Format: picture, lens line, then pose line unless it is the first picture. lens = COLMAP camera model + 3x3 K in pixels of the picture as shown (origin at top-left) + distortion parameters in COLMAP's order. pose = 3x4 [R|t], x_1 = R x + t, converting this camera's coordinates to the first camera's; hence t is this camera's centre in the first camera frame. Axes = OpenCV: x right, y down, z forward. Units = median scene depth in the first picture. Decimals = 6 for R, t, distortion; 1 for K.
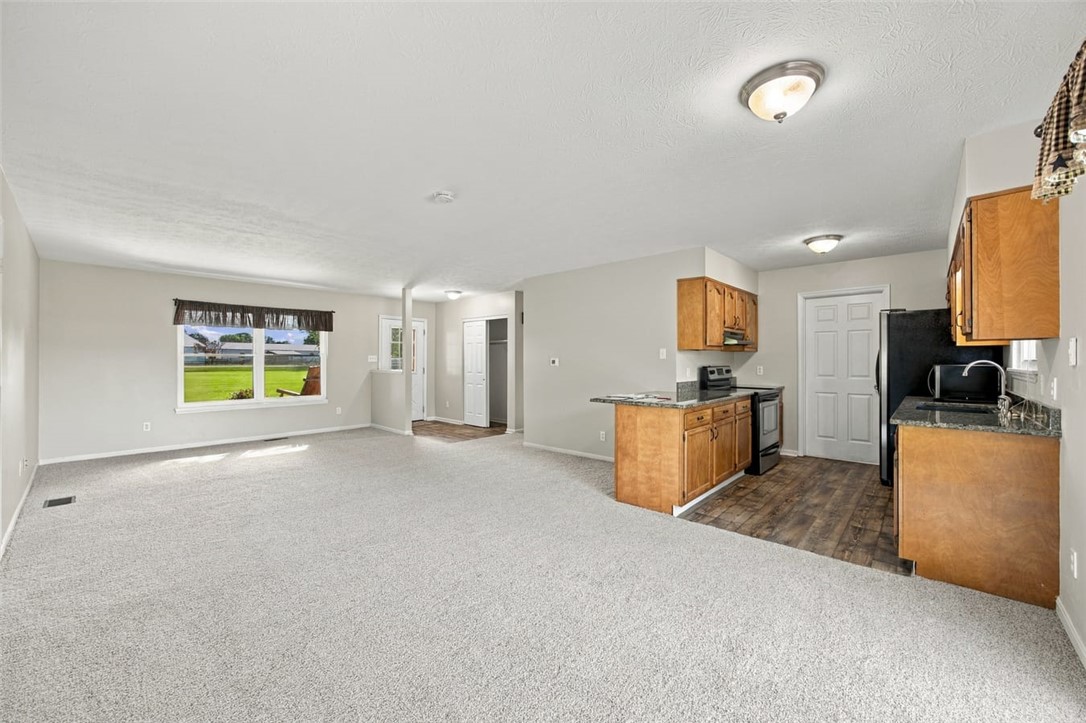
lens RADIAL K [[422.3, 0, 545.1], [0, 422.3, 362.7], [0, 0, 1]] dist [-0.019624, 0.004452]
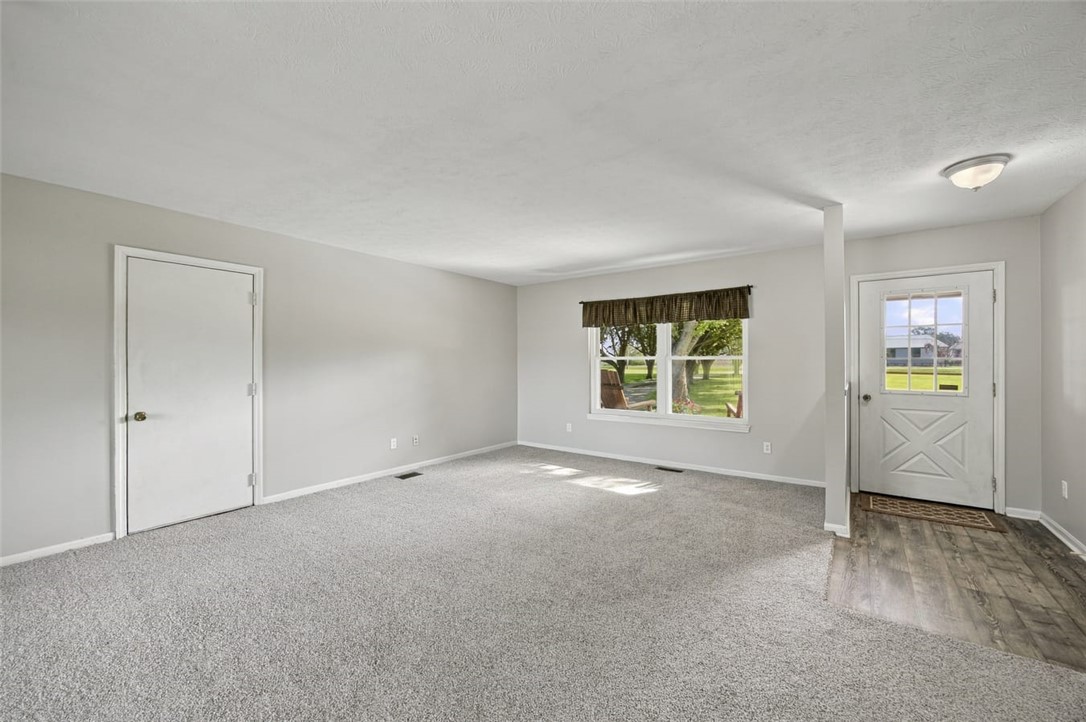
lens RADIAL K [[433.6, 0, 538.3], [0, 433.6, 357.9], [0, 0, 1]] dist [-0.024905, 0.007801]
pose [[0.088899, -0.010645, -0.995984, 0.112841], [-0.003878, 0.999932, -0.011034, -0.007918], [0.996033, 0.004843, 0.088852, 0.759386]]
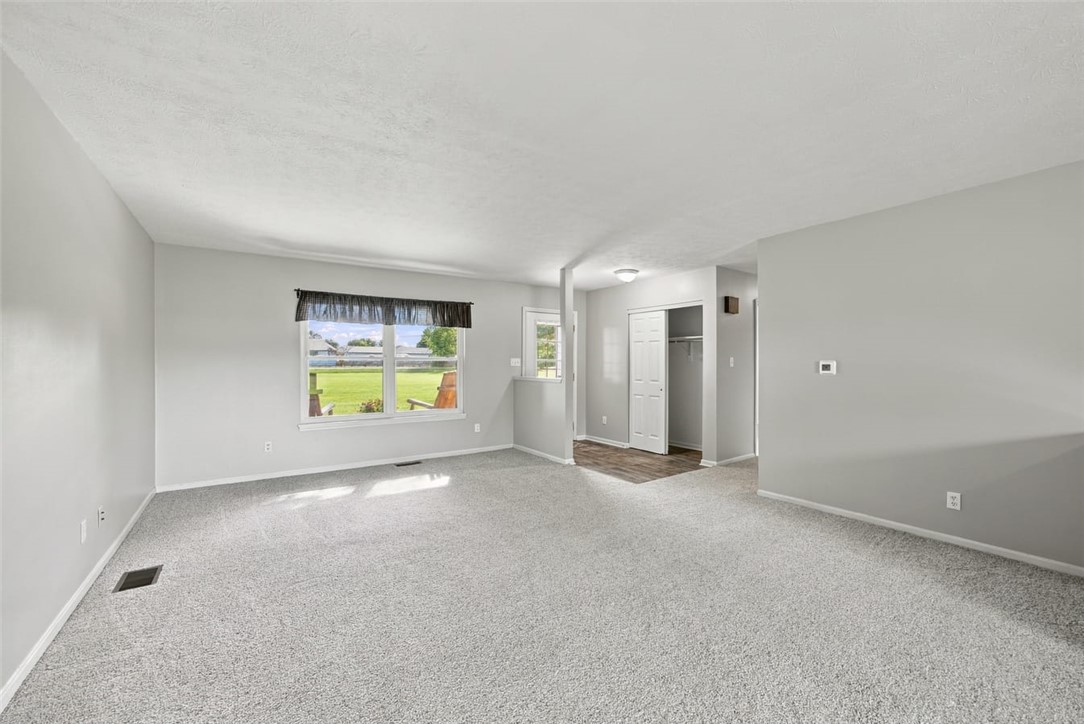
lens RADIAL K [[432.8, 0, 550.5], [0, 432.8, 369.3], [0, 0, 1]] dist [-0.024905, 0.007801]
pose [[0.975800, 0.001027, -0.218664, -0.220754], [0.001210, 0.999948, 0.010098, -0.005384], [0.218663, -0.010119, 0.975748, 0.286247]]
